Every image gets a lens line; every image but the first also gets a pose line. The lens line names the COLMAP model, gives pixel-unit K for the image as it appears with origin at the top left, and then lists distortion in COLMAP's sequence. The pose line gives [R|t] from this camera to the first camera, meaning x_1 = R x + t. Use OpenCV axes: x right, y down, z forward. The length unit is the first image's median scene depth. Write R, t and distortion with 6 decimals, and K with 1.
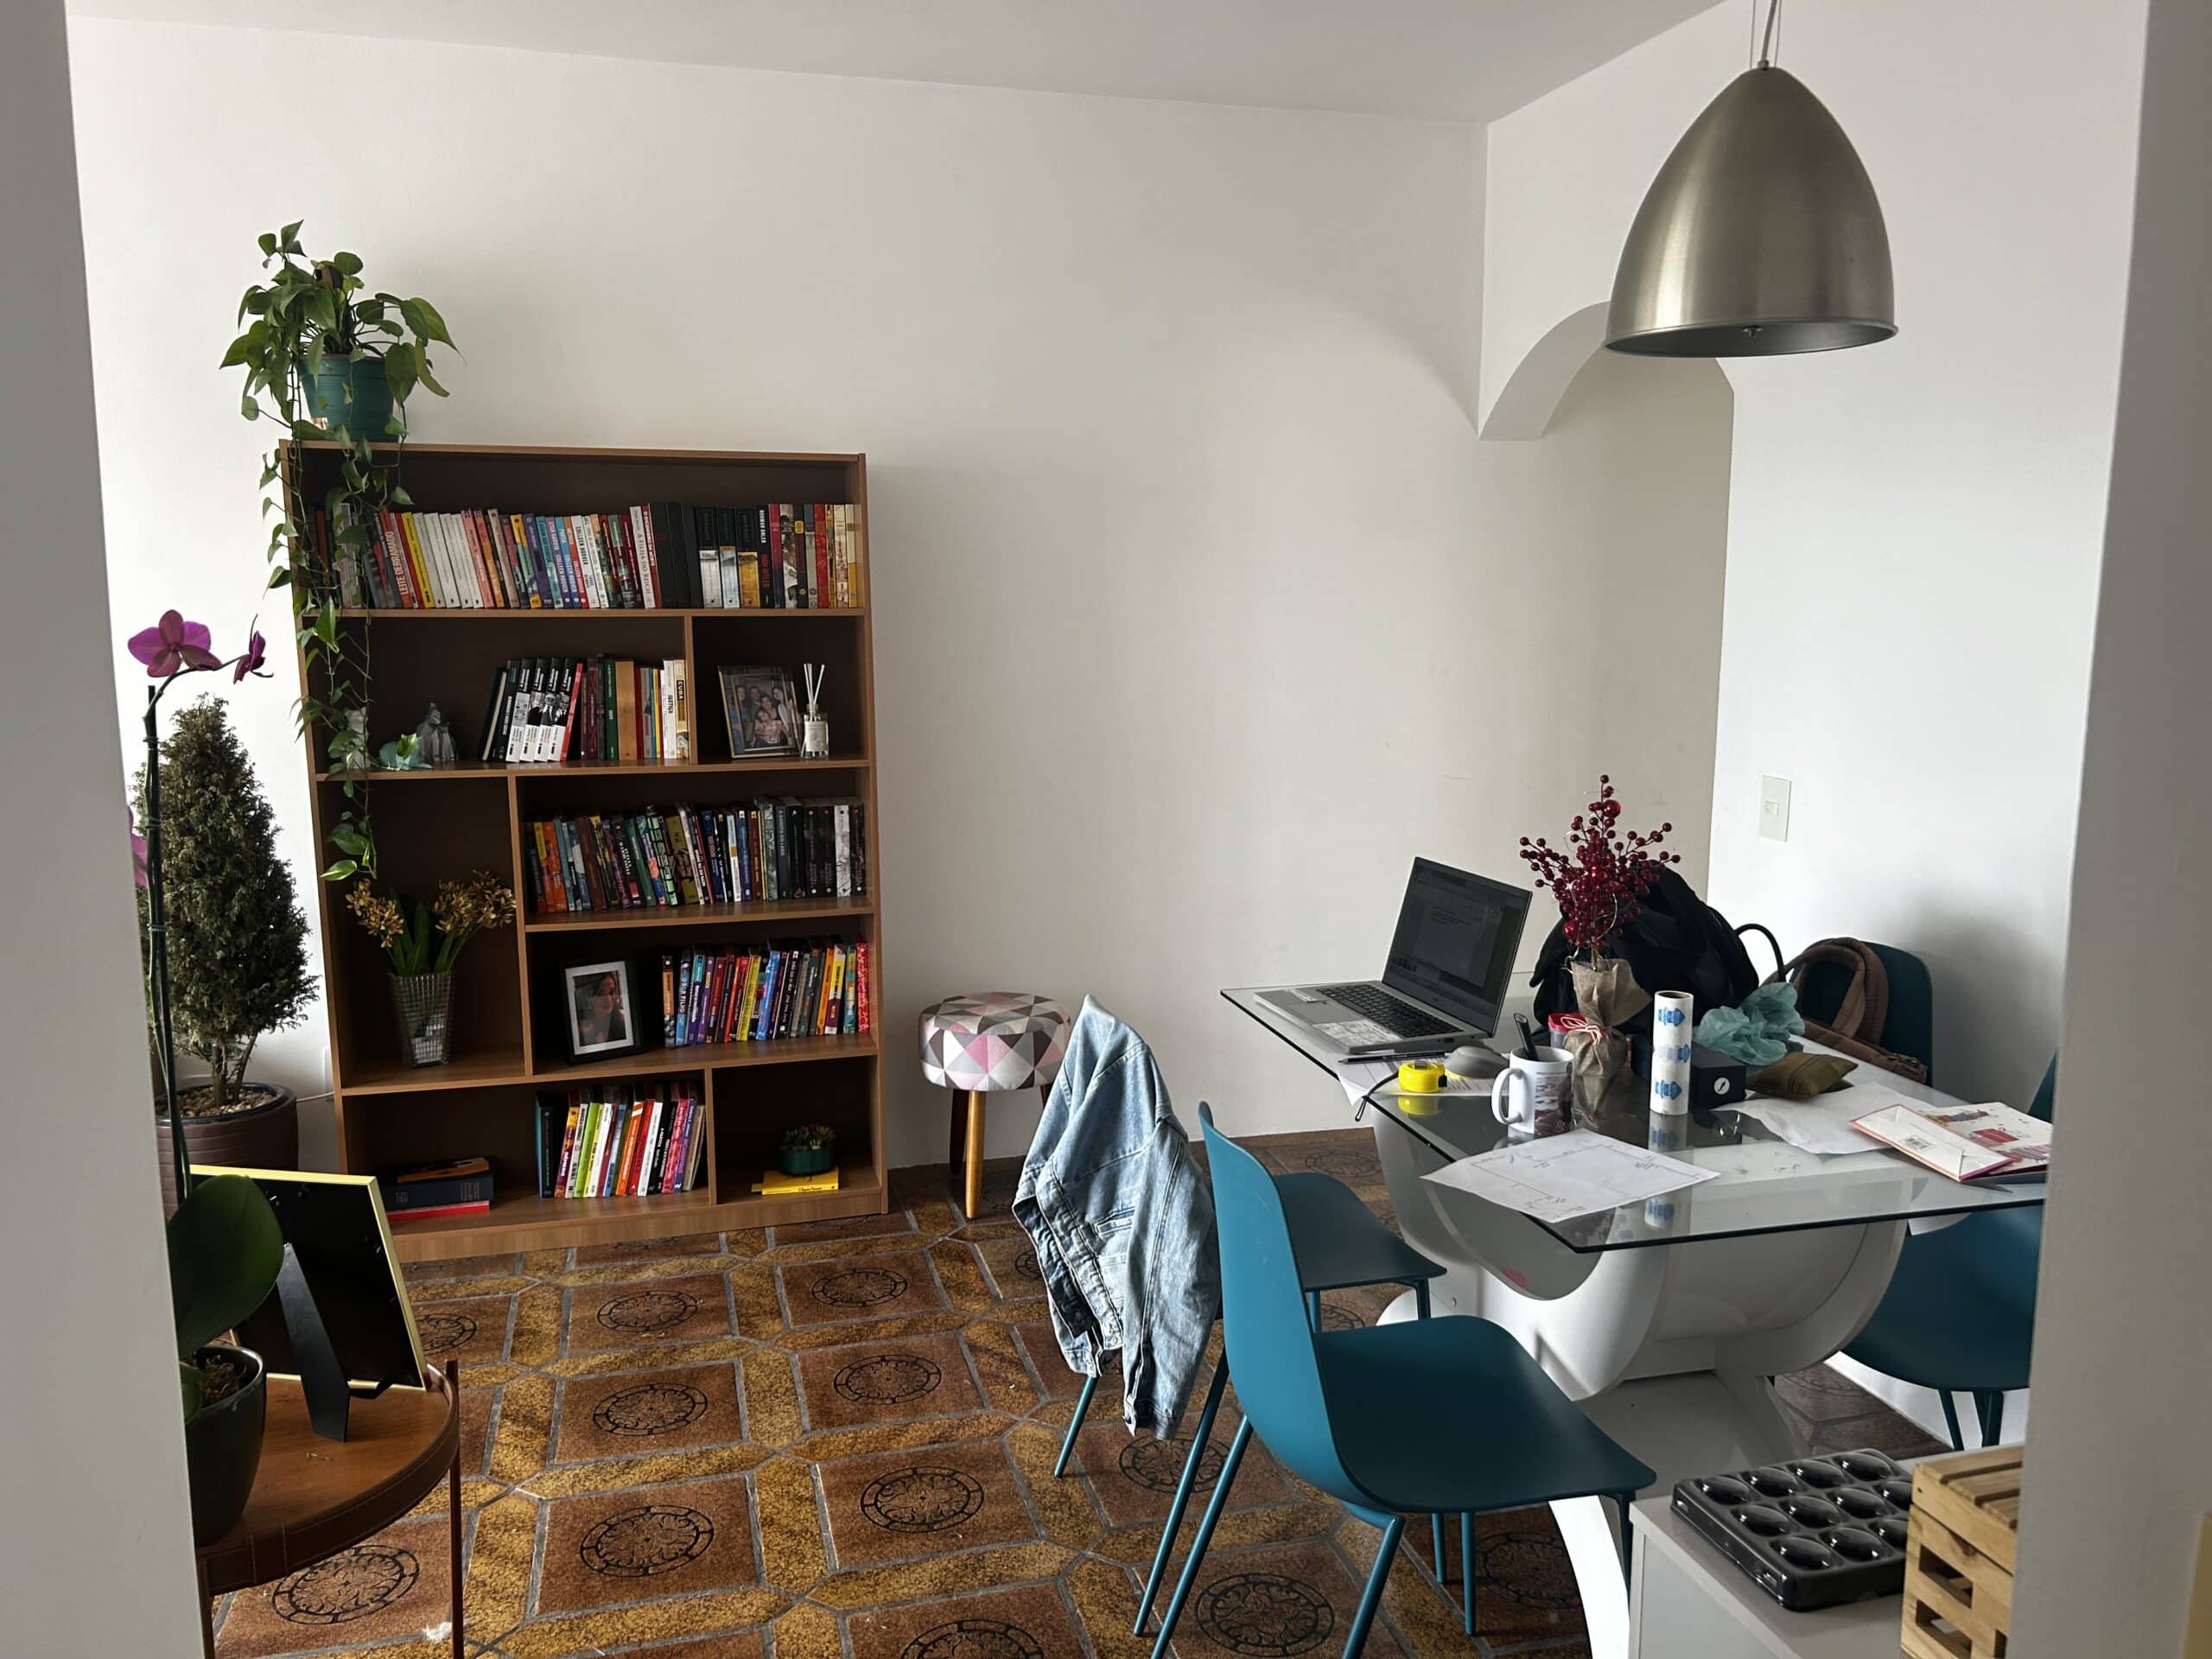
lens RADIAL K [[1668.8, 0, 1091.2], [0, 1668.8, 841.5], [0, 0, 1]] dist [0.087493, -0.103299]
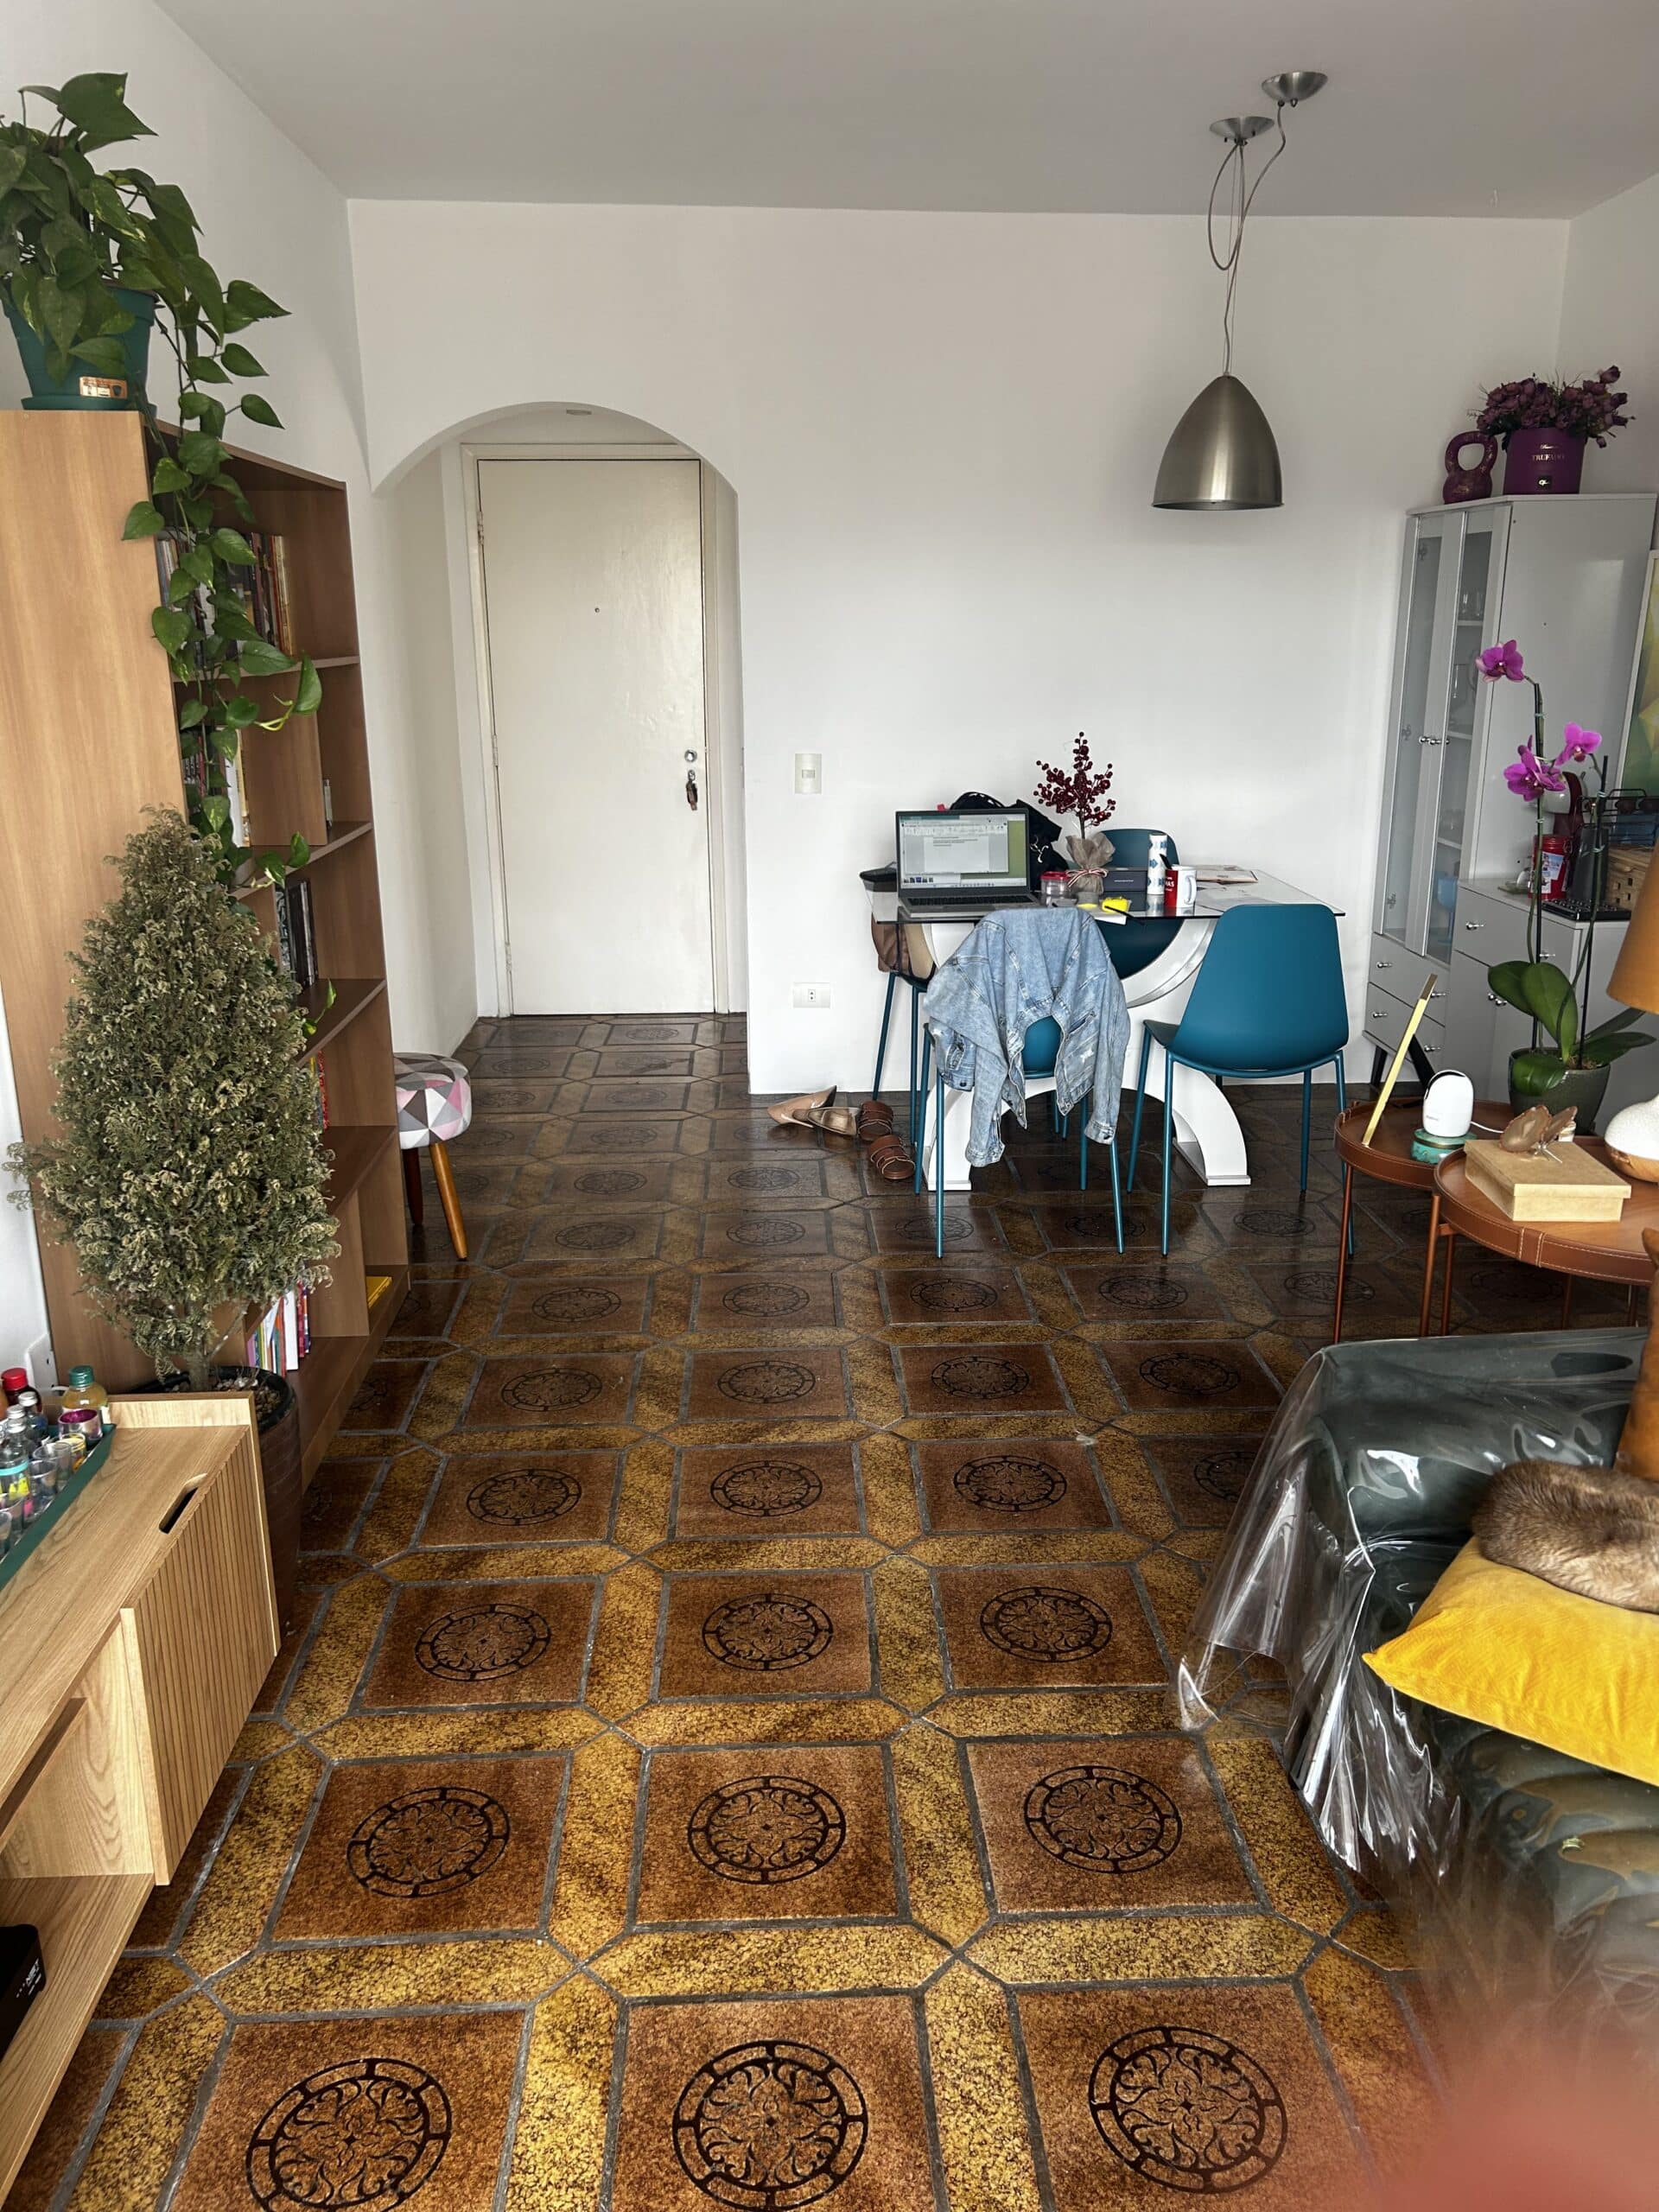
lens RADIAL K [[1678.6, 0, 829.5], [0, 1678.6, 1106.0], [0, 0, 1]] dist [0.001862, 0.003166]
pose [[0.213253, -0.272150, 0.938327, -0.998097], [0.149627, 0.958187, 0.243905, -0.086133], [-0.965471, 0.088385, 0.245058, 0.532643]]
